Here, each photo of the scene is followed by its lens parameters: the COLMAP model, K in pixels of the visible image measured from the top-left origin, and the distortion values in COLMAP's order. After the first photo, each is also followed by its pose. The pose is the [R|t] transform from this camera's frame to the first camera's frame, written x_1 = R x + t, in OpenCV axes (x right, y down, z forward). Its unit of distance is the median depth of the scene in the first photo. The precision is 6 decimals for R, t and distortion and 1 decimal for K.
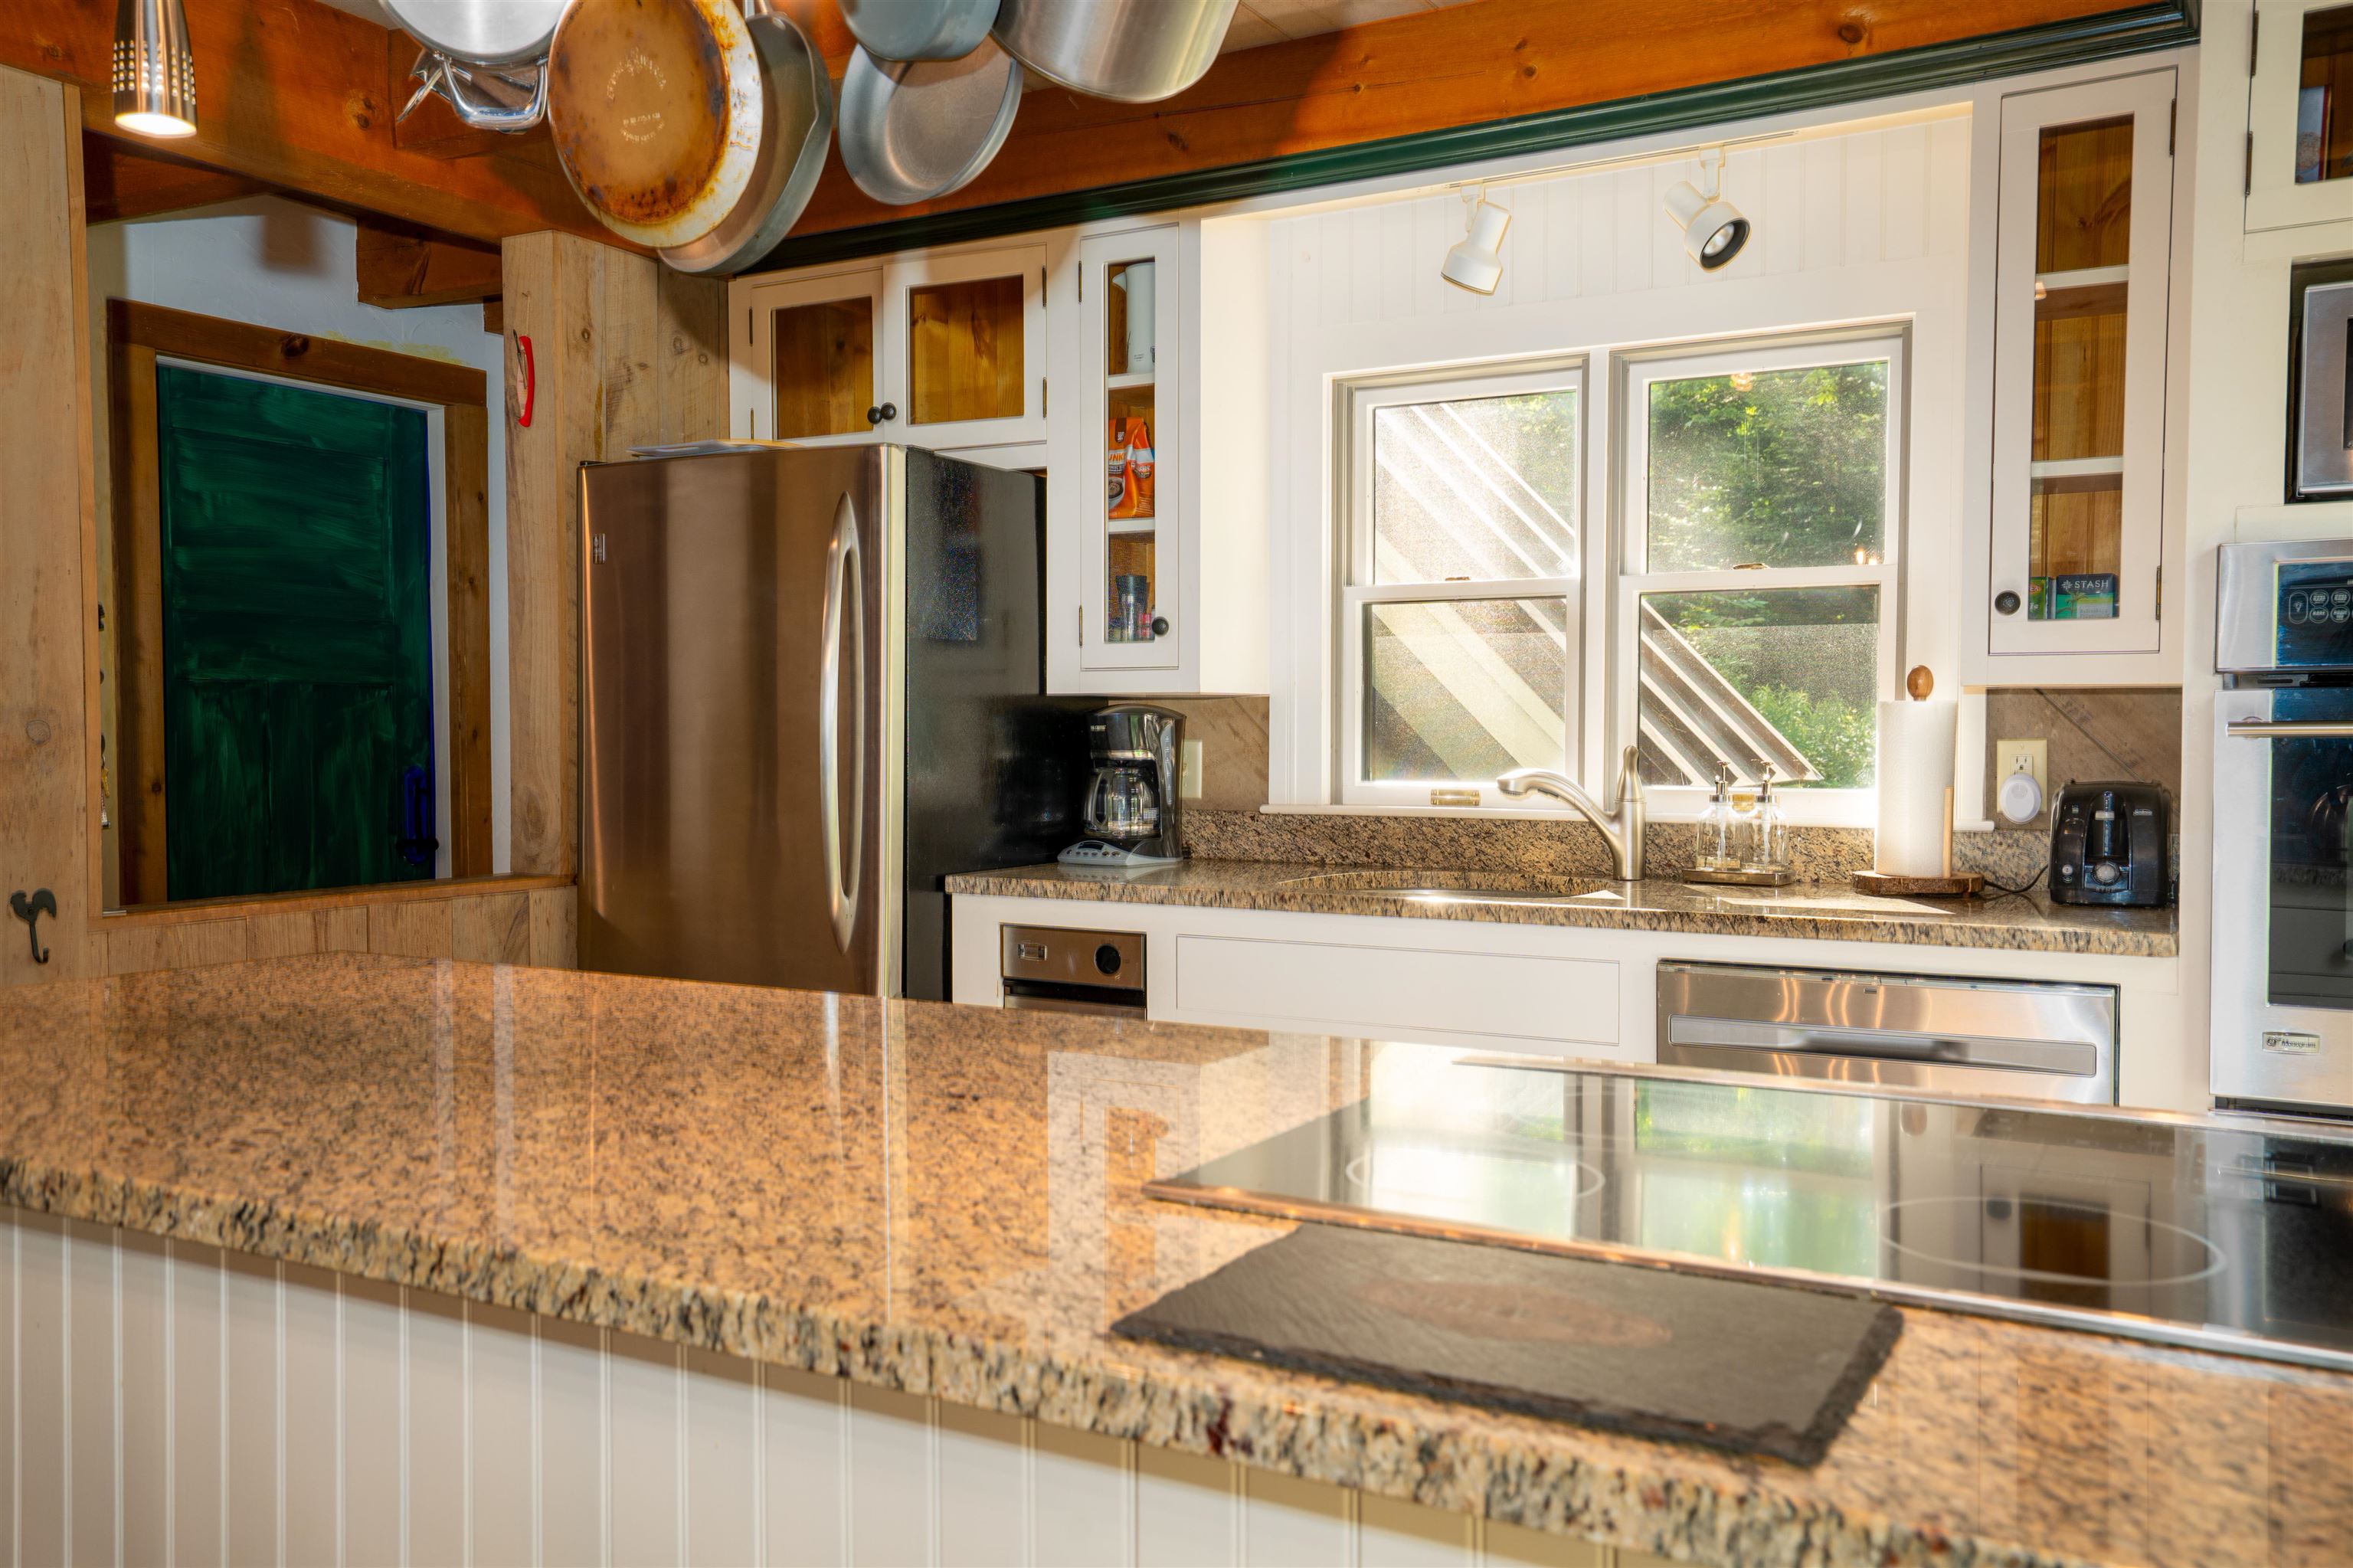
lens RADIAL K [[1899.5, 0, 1181.6], [0, 1899.5, 779.4], [0, 0, 1]] dist [0.059473, 0.006974]
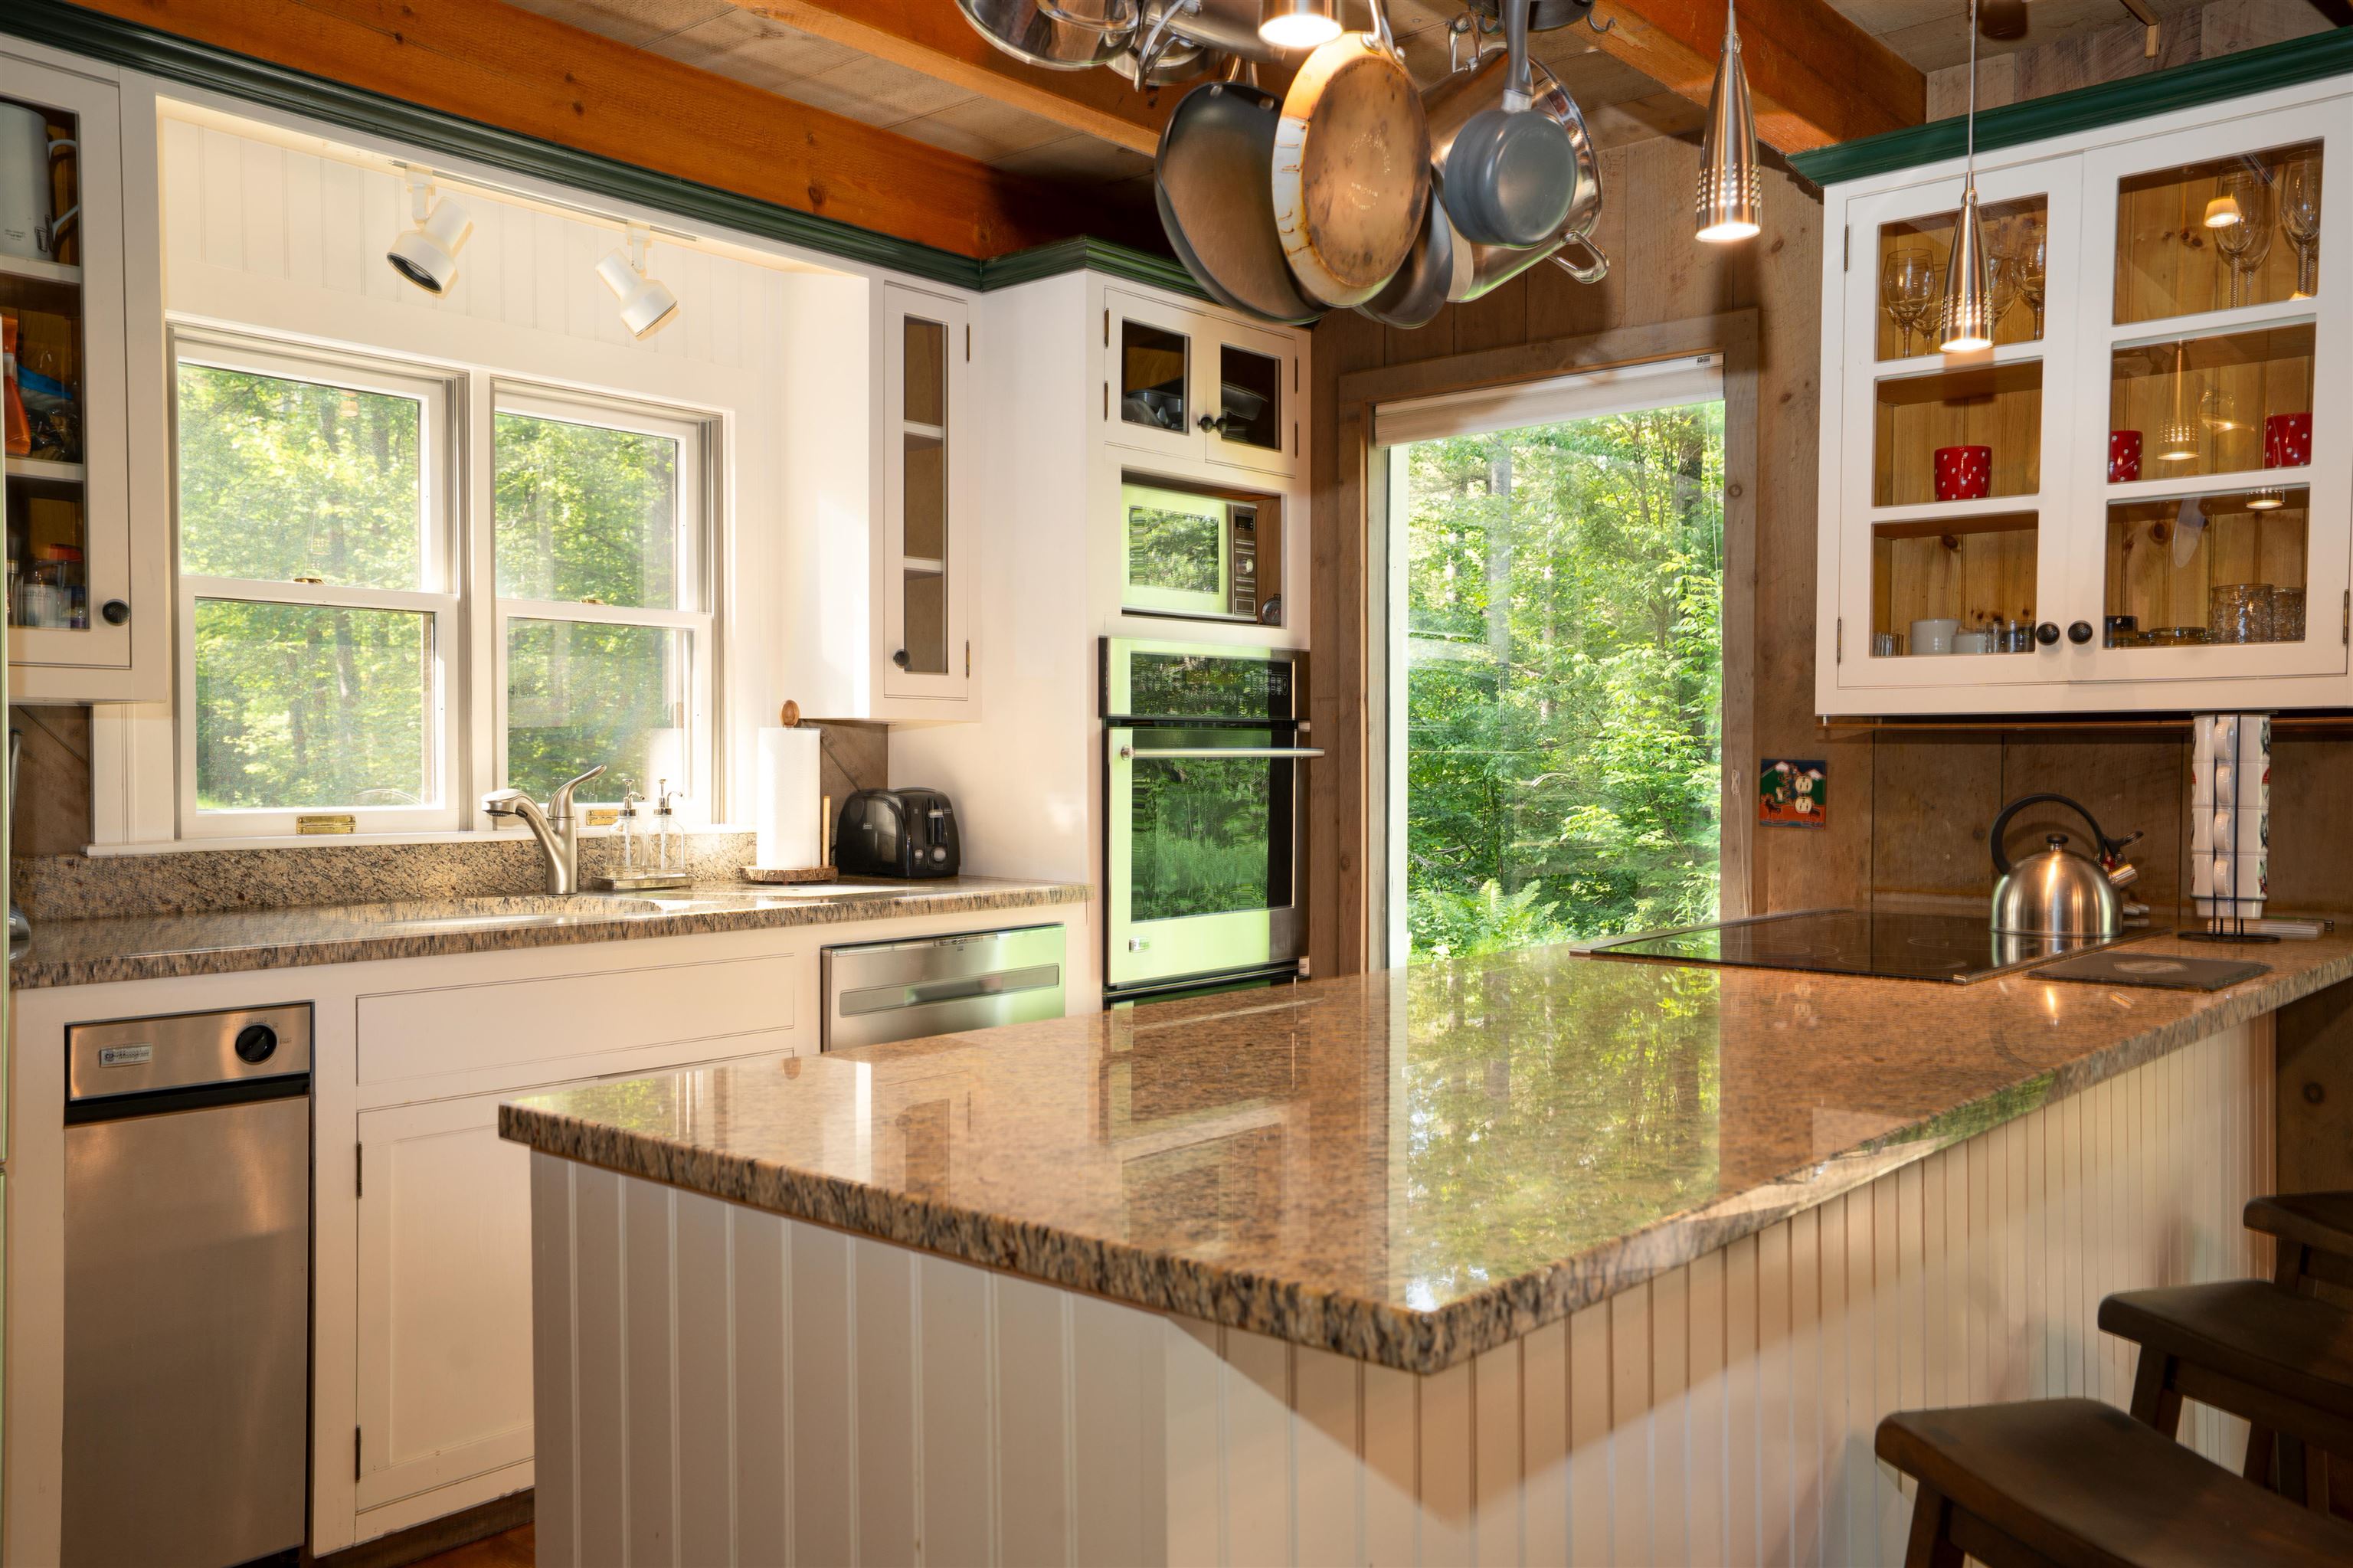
lens RADIAL K [[1899.5, 0, 1177.1], [0, 1899.5, 783.7], [0, 0, 1]] dist [0.059473, 0.006974]
pose [[0.210440, -0.016536, 0.977467, -0.688608], [0.019988, 0.999721, 0.012610, -0.013712], [-0.977402, 0.016884, 0.210712, 0.432665]]
